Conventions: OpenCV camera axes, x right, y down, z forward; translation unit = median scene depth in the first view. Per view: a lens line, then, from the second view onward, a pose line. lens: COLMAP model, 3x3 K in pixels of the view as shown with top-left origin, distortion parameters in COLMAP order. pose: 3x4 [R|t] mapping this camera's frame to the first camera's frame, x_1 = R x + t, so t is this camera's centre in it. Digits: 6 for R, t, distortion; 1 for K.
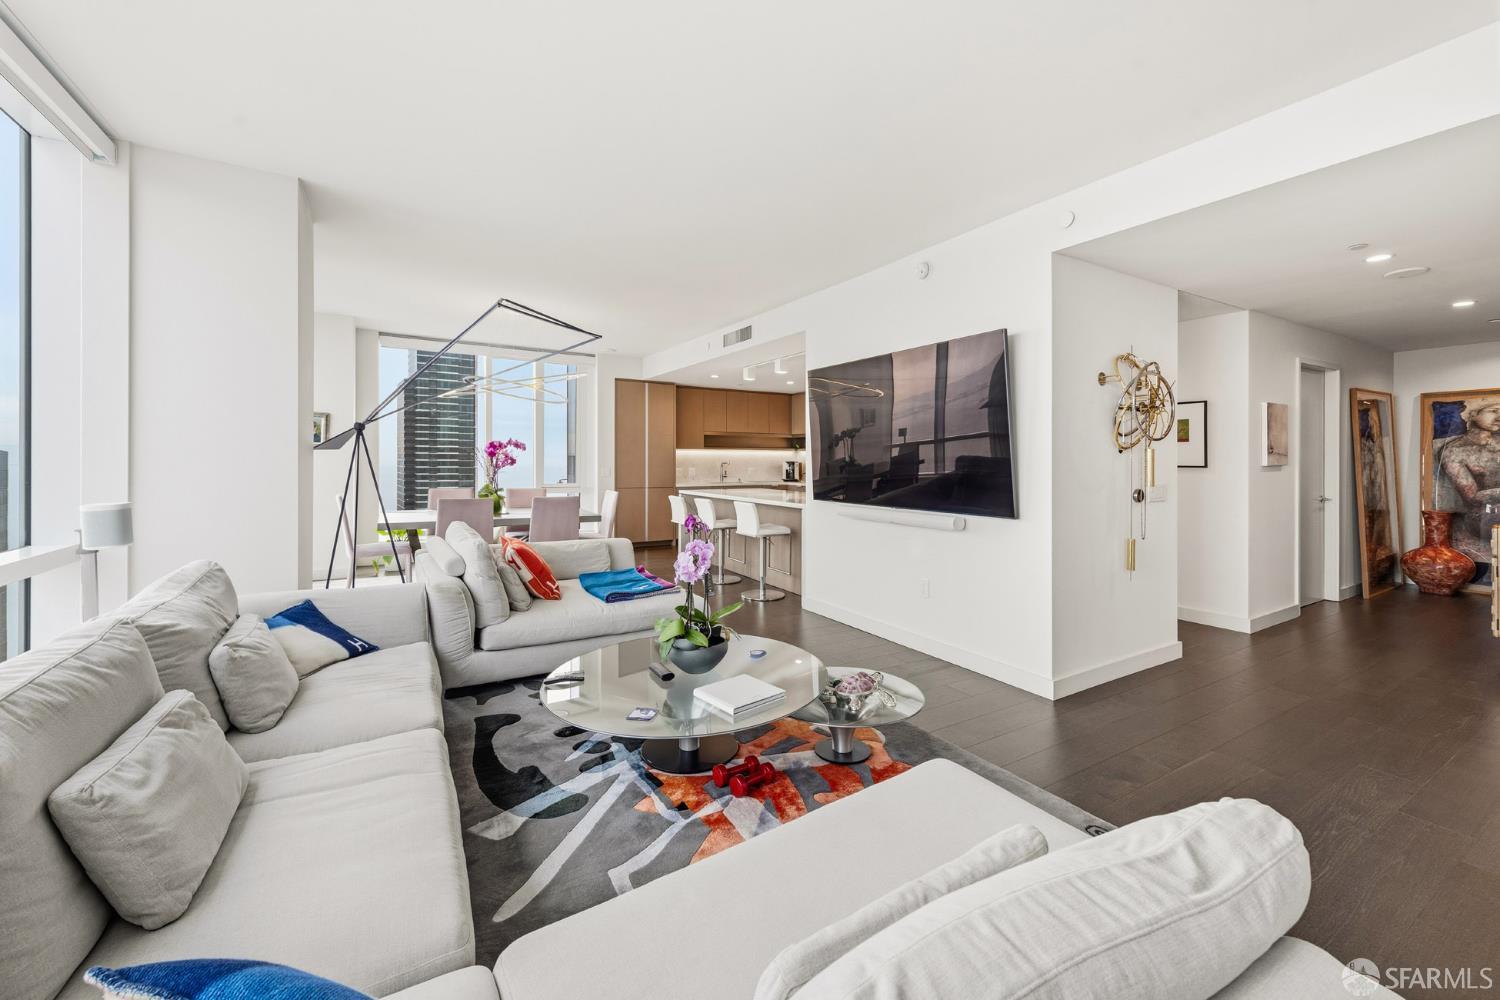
lens RADIAL K [[598.4, 0, 762.4], [0, 598.4, 457.9], [0, 0, 1]] dist [0.004435, -0.002365]
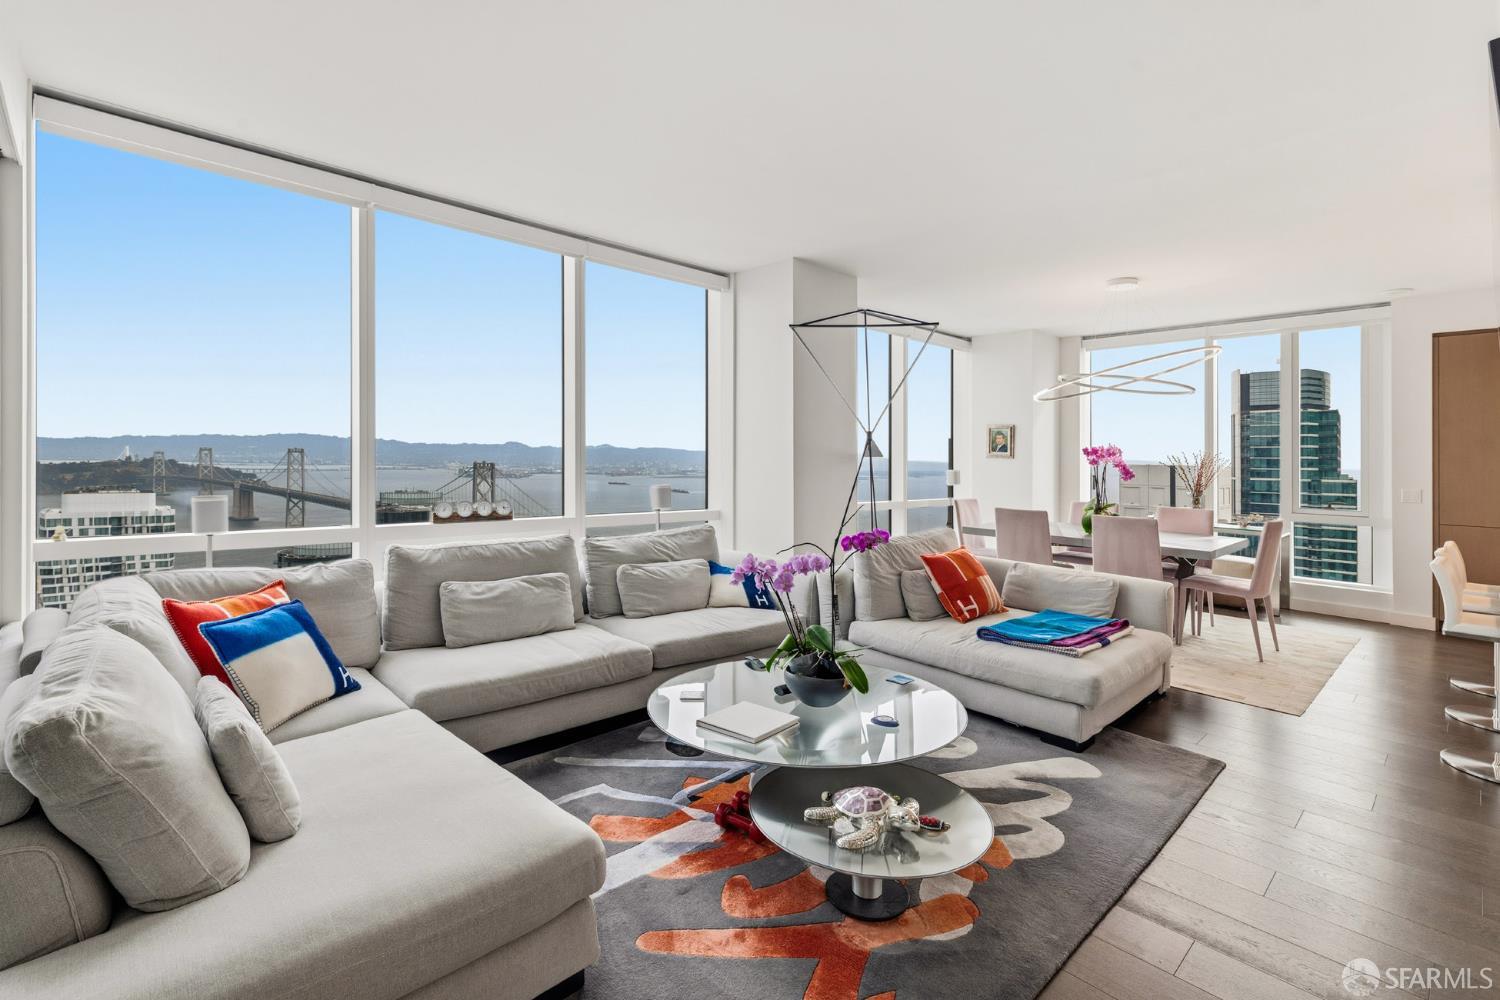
lens RADIAL K [[675.2, 0, 755.0], [0, 675.2, 460.1], [0, 0, 1]] dist [0.008907, -0.003124]
pose [[0.212696, -0.003477, -0.977112, 0.797255], [-0.013749, 0.999884, -0.006551, 0.007635], [0.977022, 0.014827, 0.212623, 0.659311]]
